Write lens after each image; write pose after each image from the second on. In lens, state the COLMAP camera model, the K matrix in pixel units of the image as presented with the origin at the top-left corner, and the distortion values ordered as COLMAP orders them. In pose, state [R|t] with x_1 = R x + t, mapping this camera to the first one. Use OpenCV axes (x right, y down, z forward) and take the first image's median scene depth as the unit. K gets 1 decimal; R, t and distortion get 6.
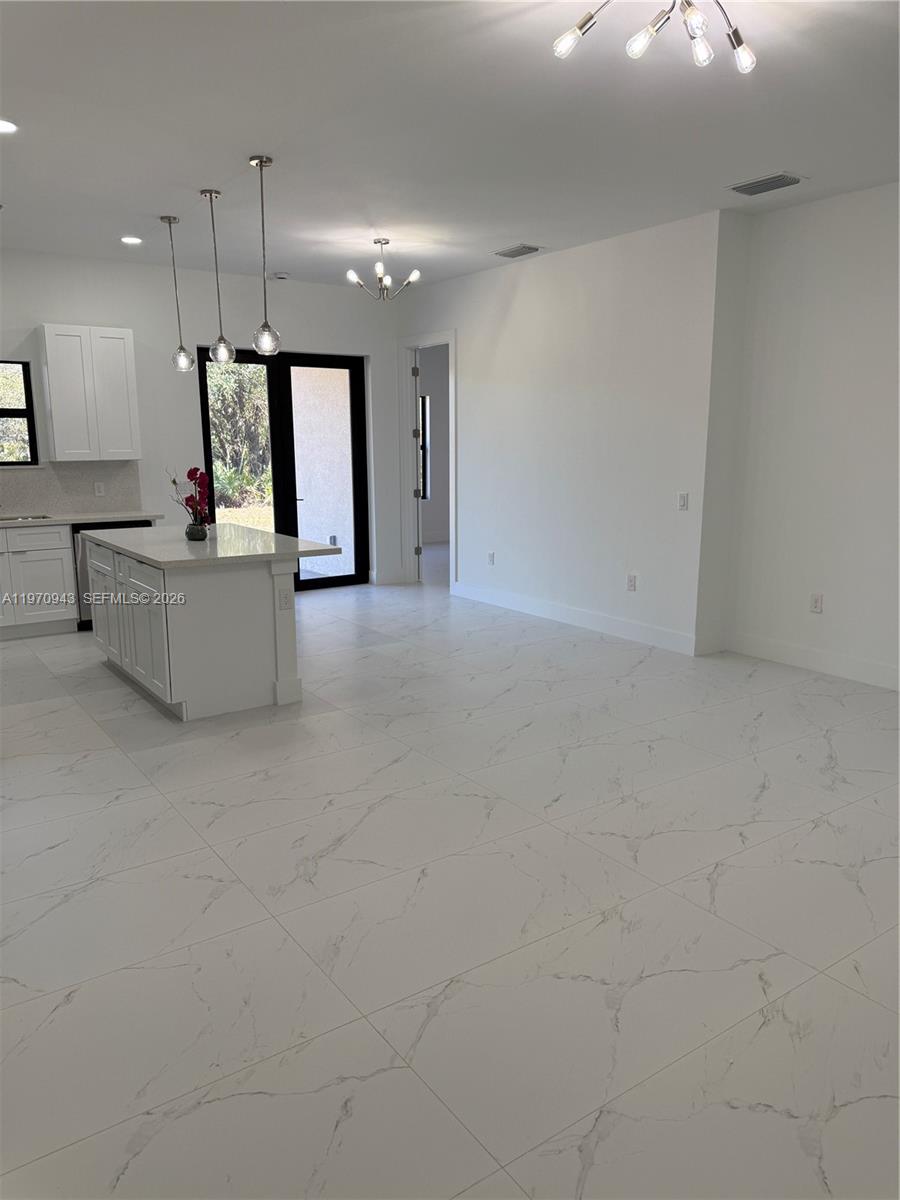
lens RADIAL K [[851.5, 0, 434.8], [0, 851.5, 603.2], [0, 0, 1]] dist [0.019973, -0.002198]
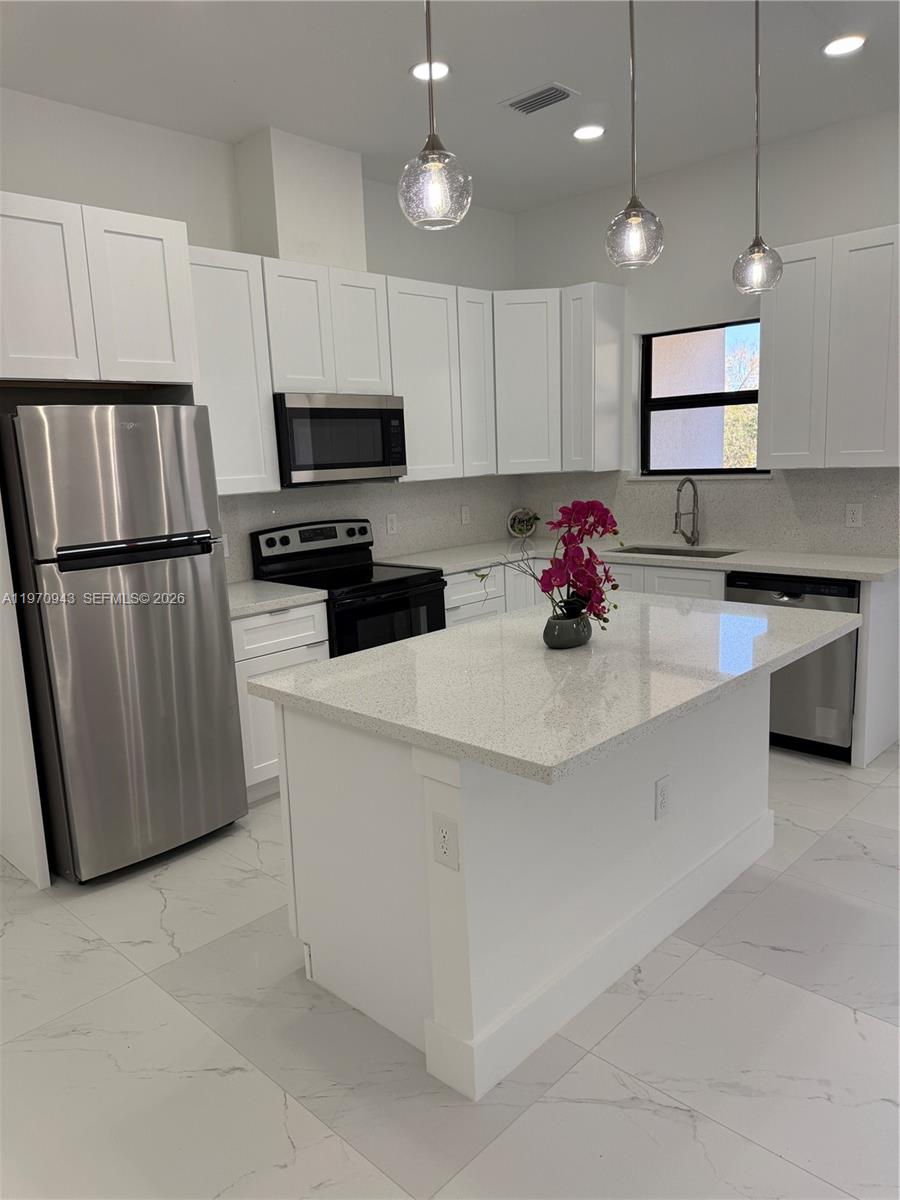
lens RADIAL K [[851.5, 0, 434.8], [0, 851.5, 603.2], [0, 0, 1]] dist [0.019973, -0.002198]
pose [[0.179547, 0.166091, -0.969627, 0.141110], [-0.141548, 0.979750, 0.141614, -0.125439], [0.973513, 0.111822, 0.199421, 0.657983]]
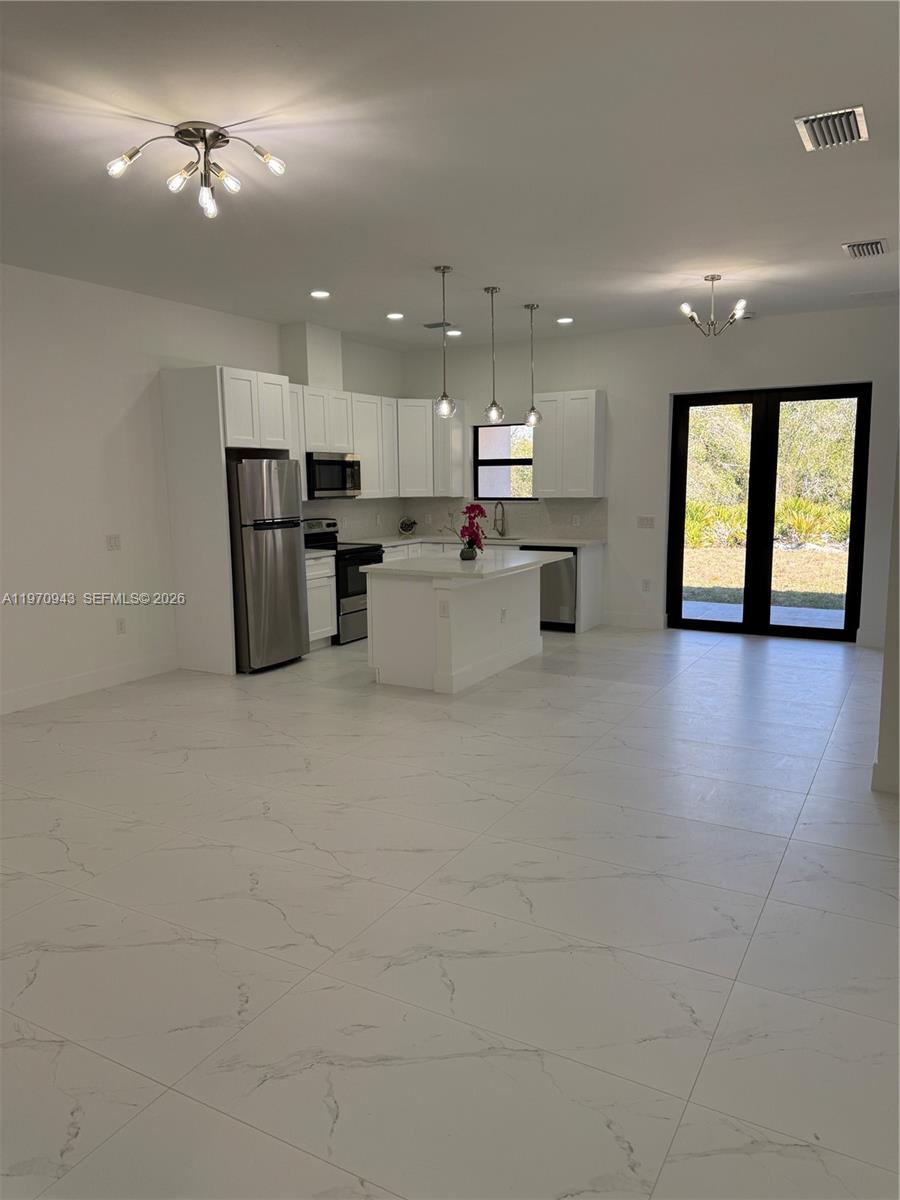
lens RADIAL K [[854.7, 0, 450.0], [0, 854.7, 600.0], [0, 0, 1]] dist [0.043168, -0.000486]
pose [[0.433582, 0.122976, -0.892683, 0.689461], [-0.160537, 0.985338, 0.057766, -0.067659], [0.886699, 0.118262, 0.446967, 0.324810]]
